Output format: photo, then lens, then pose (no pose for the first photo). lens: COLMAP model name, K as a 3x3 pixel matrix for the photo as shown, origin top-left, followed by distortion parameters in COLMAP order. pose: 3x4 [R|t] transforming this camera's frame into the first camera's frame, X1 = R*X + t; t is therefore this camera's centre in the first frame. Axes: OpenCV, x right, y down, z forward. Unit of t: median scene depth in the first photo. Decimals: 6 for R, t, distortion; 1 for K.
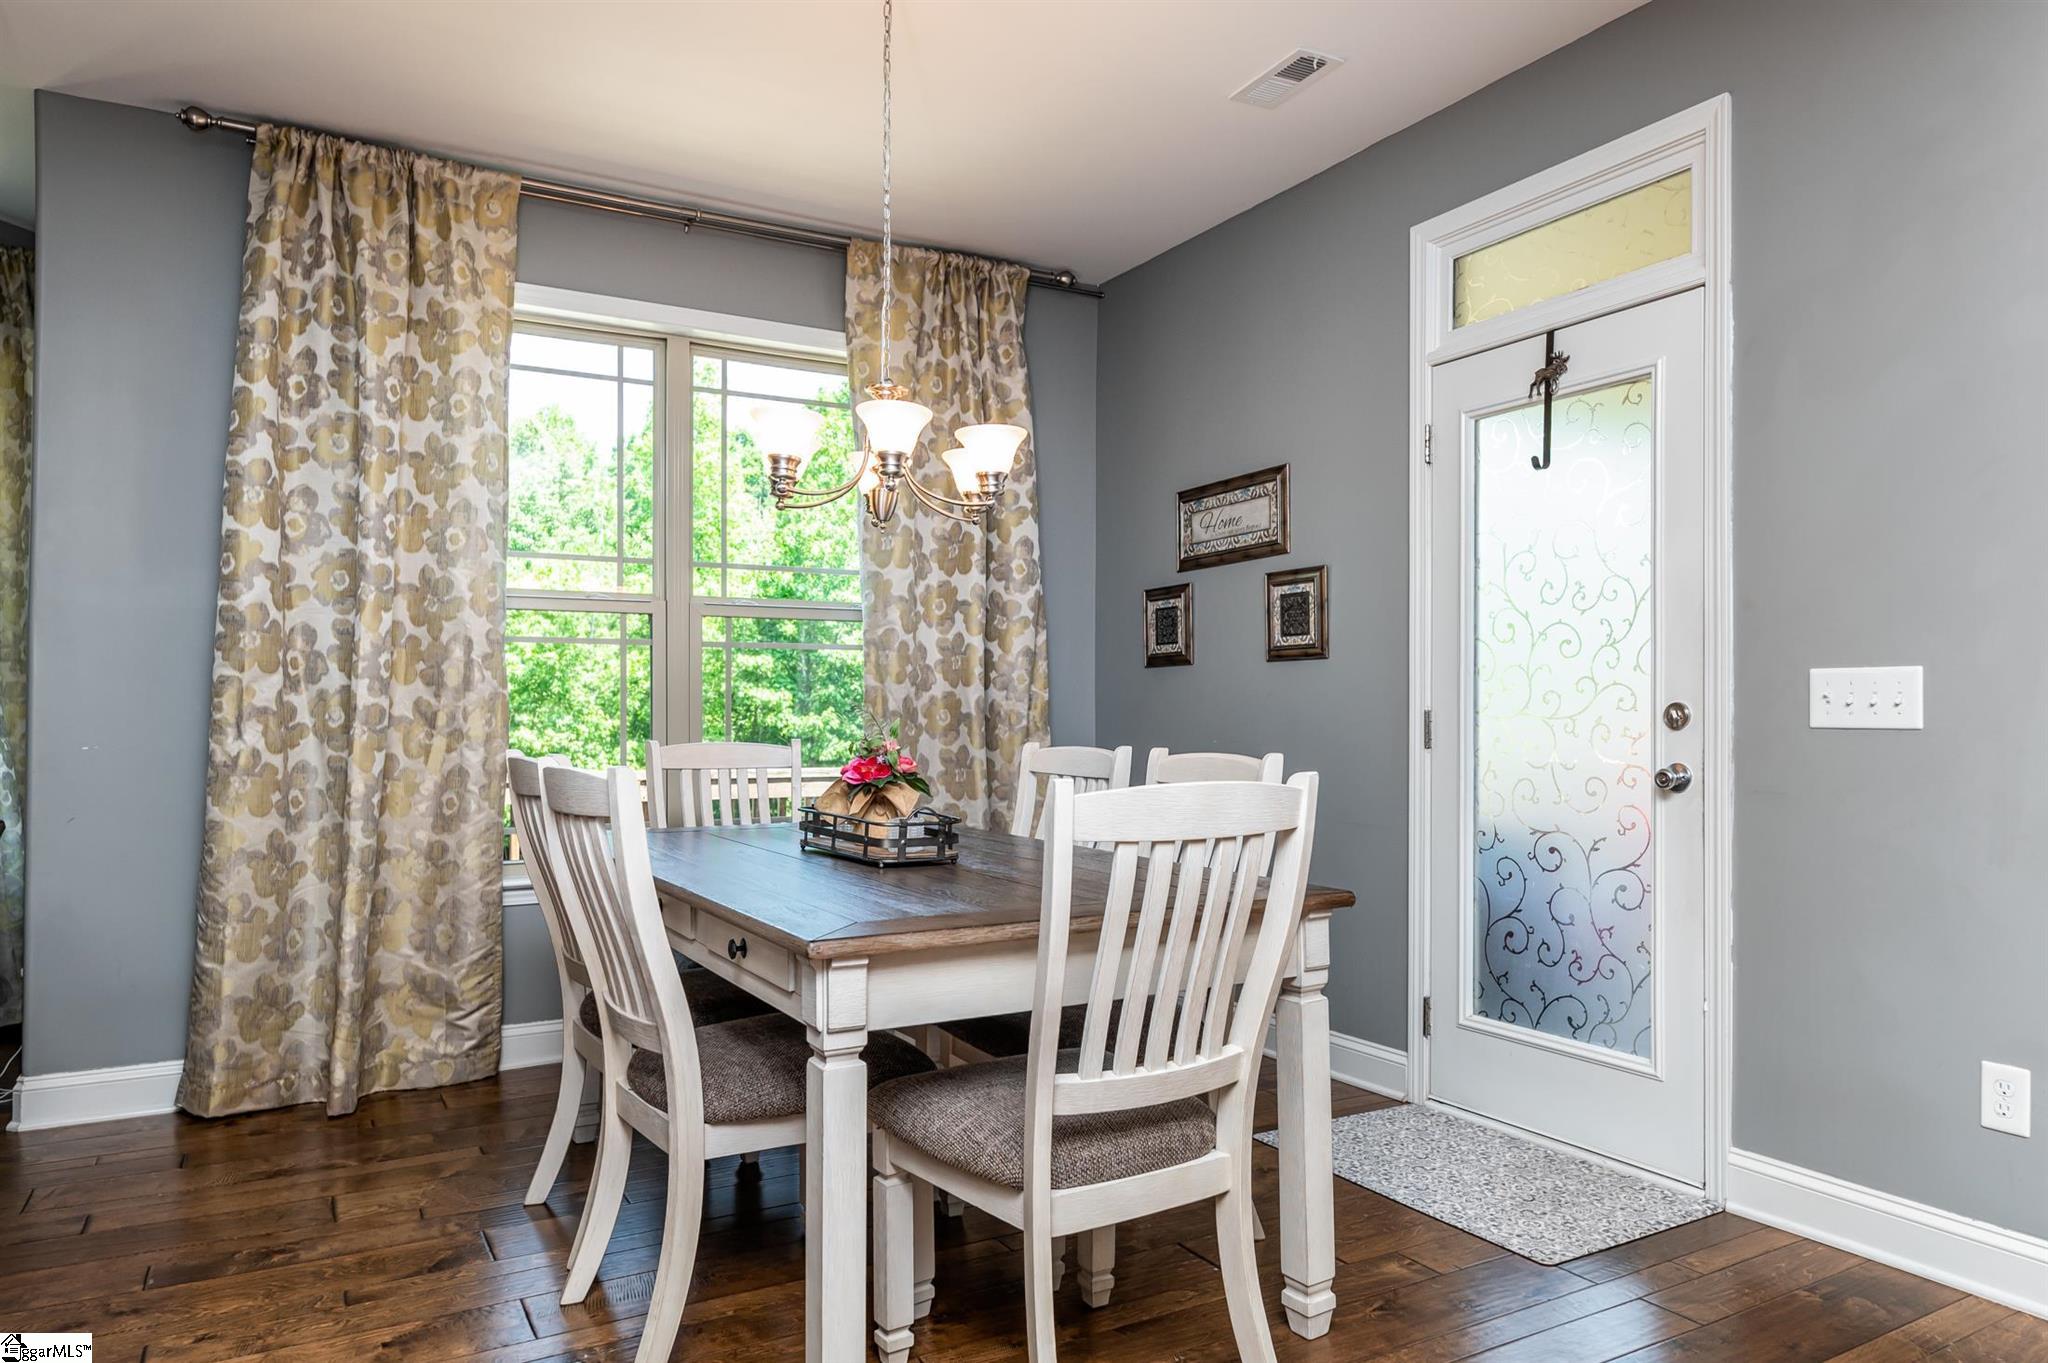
lens RADIAL K [[1326.3, 0, 1017.5], [0, 1326.3, 682.5], [0, 0, 1]] dist [0.007076, -0.007841]
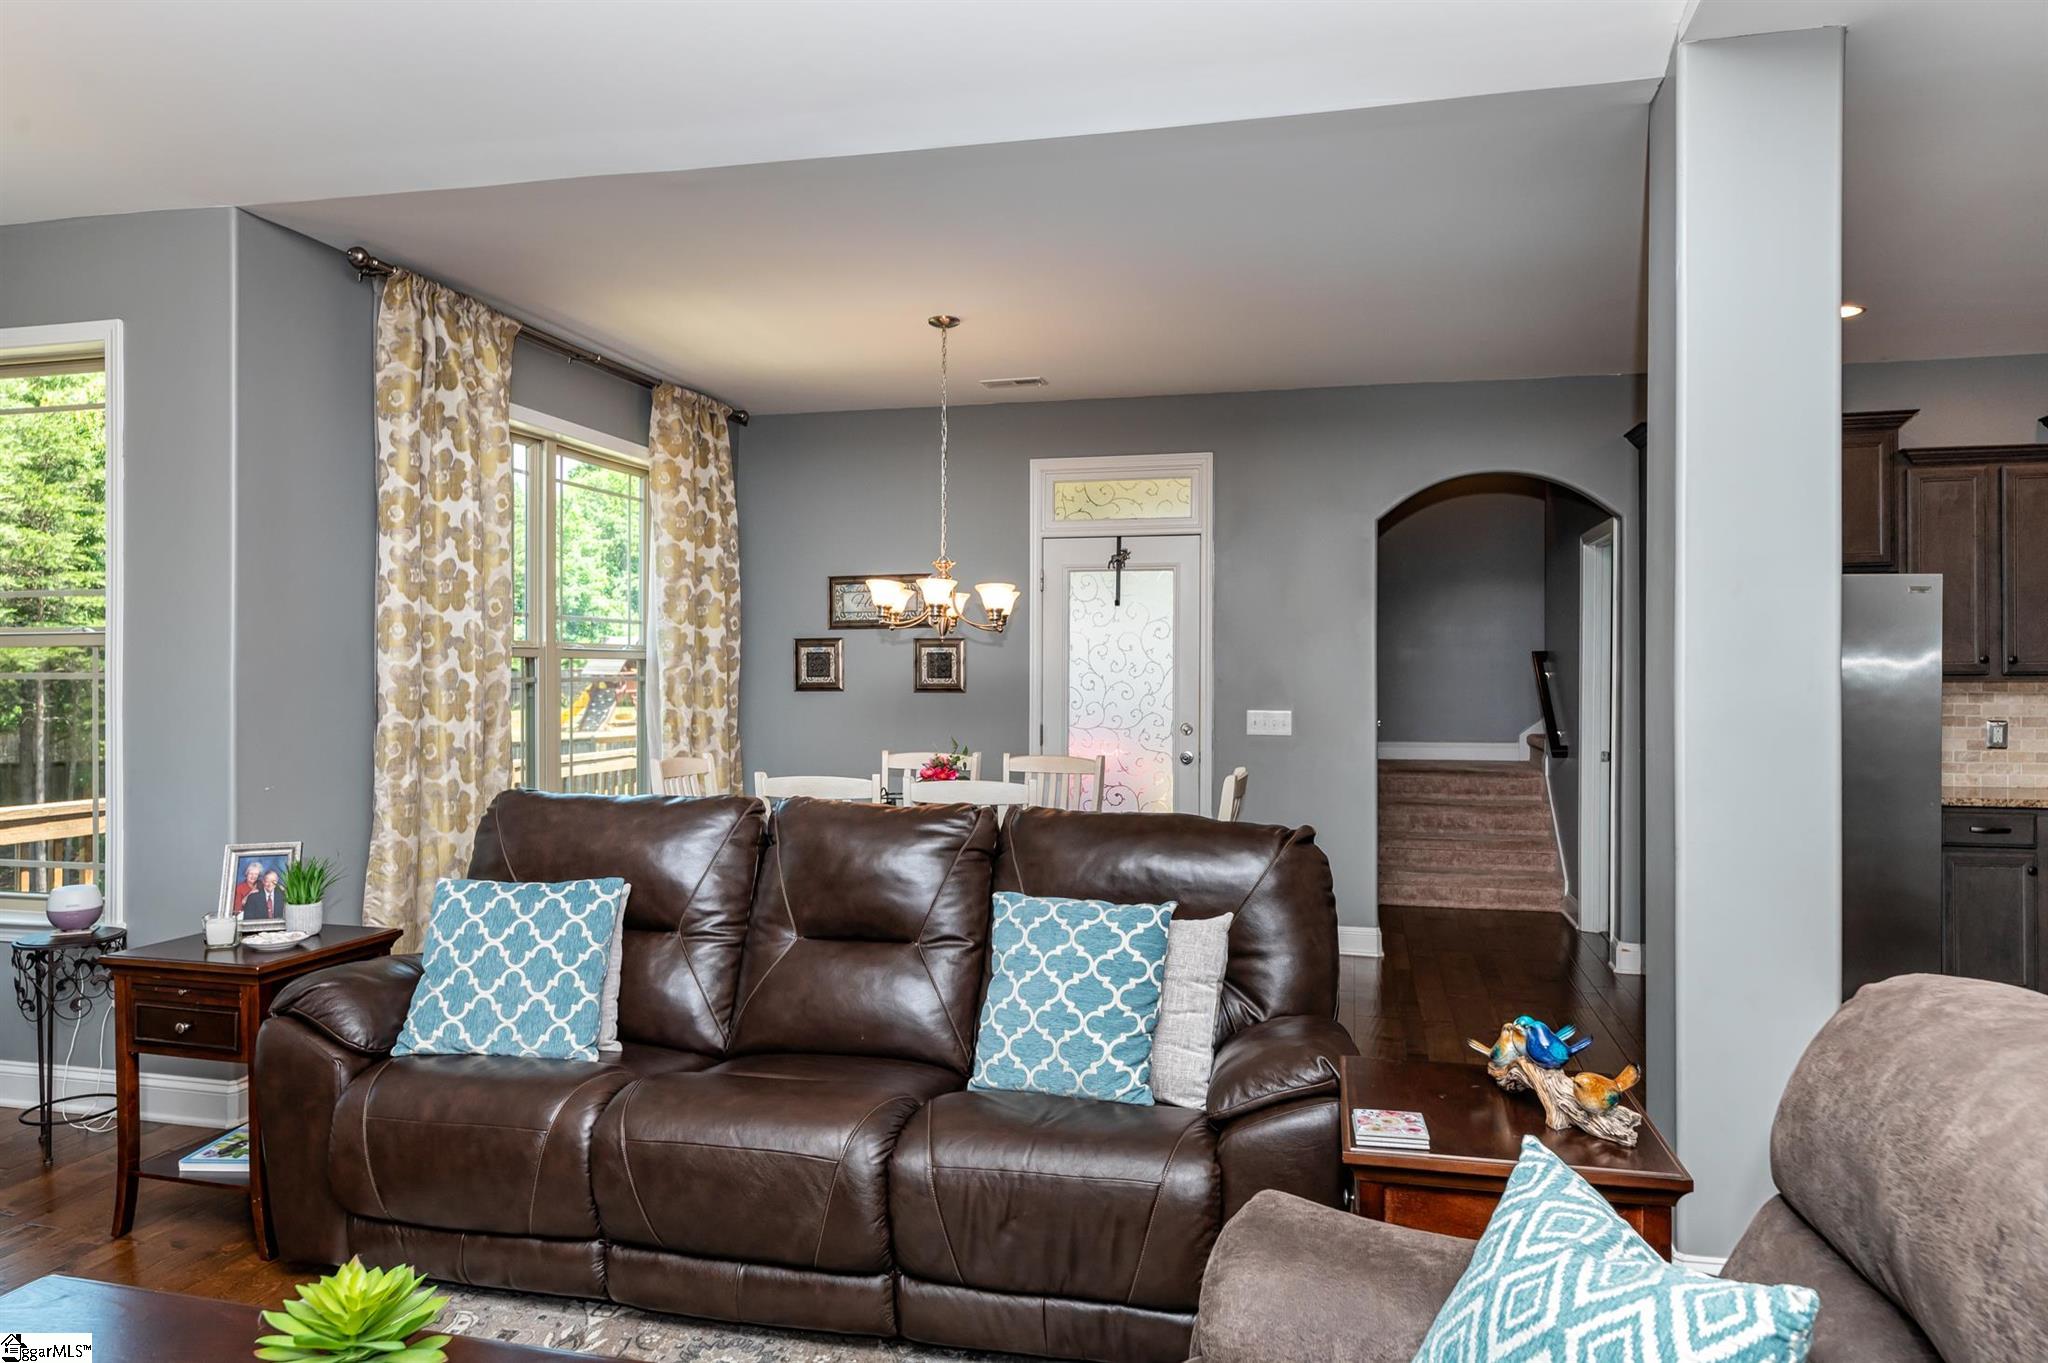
lens RADIAL K [[1326.3, 0, 1012.7], [0, 1326.3, 668.9], [0, 0, 1]] dist [0.007076, -0.007841]
pose [[0.690167, 0.002687, 0.723645, -0.926542], [-0.019351, 0.999704, 0.014744, -0.072581], [-0.723391, -0.024179, 0.690015, -0.217128]]
